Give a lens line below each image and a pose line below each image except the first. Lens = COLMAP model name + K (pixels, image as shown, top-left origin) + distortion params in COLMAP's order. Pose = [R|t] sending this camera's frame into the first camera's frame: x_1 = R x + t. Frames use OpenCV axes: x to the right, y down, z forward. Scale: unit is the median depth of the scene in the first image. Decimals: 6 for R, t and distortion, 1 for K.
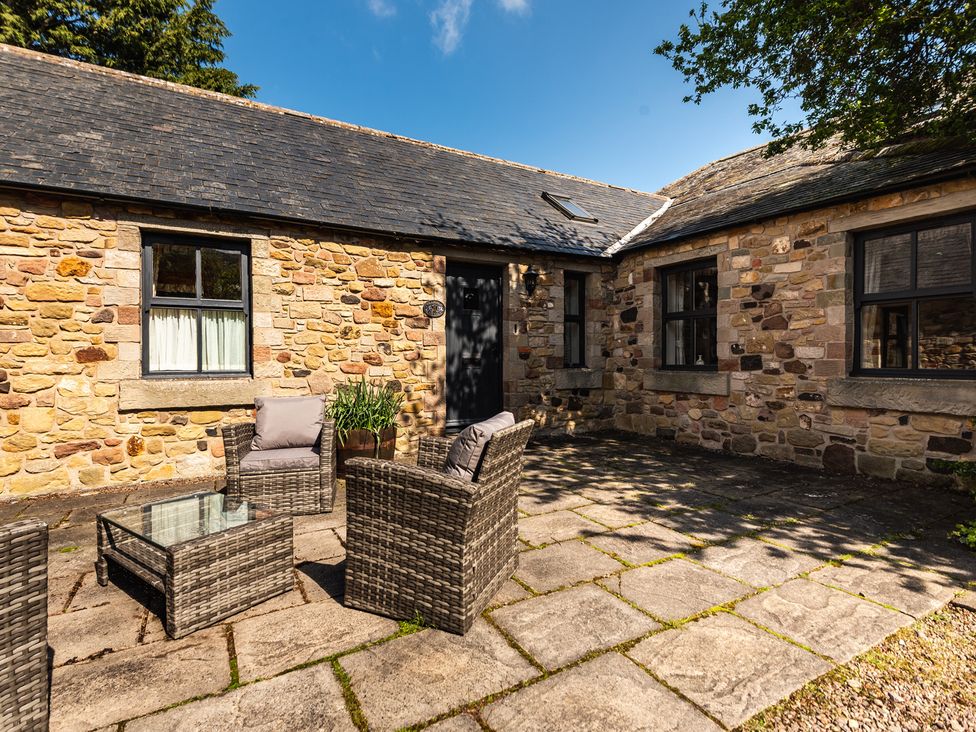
lens RADIAL K [[475.8, 0, 486.6], [0, 475.8, 362.5], [0, 0, 1]] dist [0.041838, -0.022887]
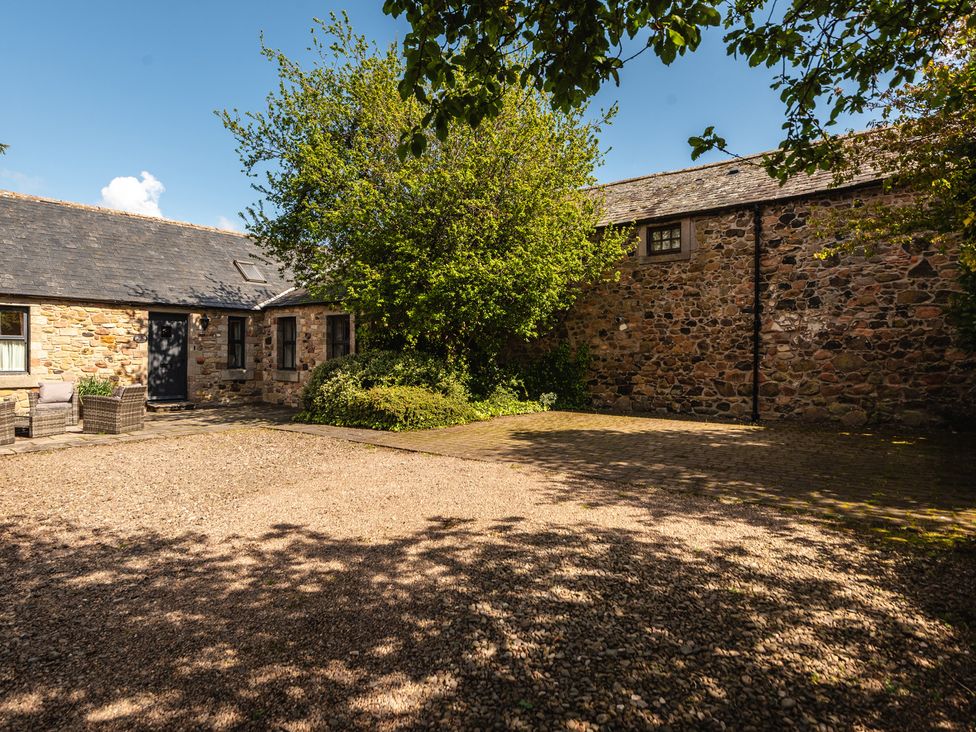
lens RADIAL K [[514.6, 0, 488.3], [0, 514.6, 355.1], [0, 0, 1]] dist [-0.000227, -0.002369]
pose [[0.929903, 0.010953, 0.367642, 0.474996], [-0.008734, 0.999932, -0.007700, -0.045136], [-0.367702, 0.003949, 0.929935, -1.591366]]
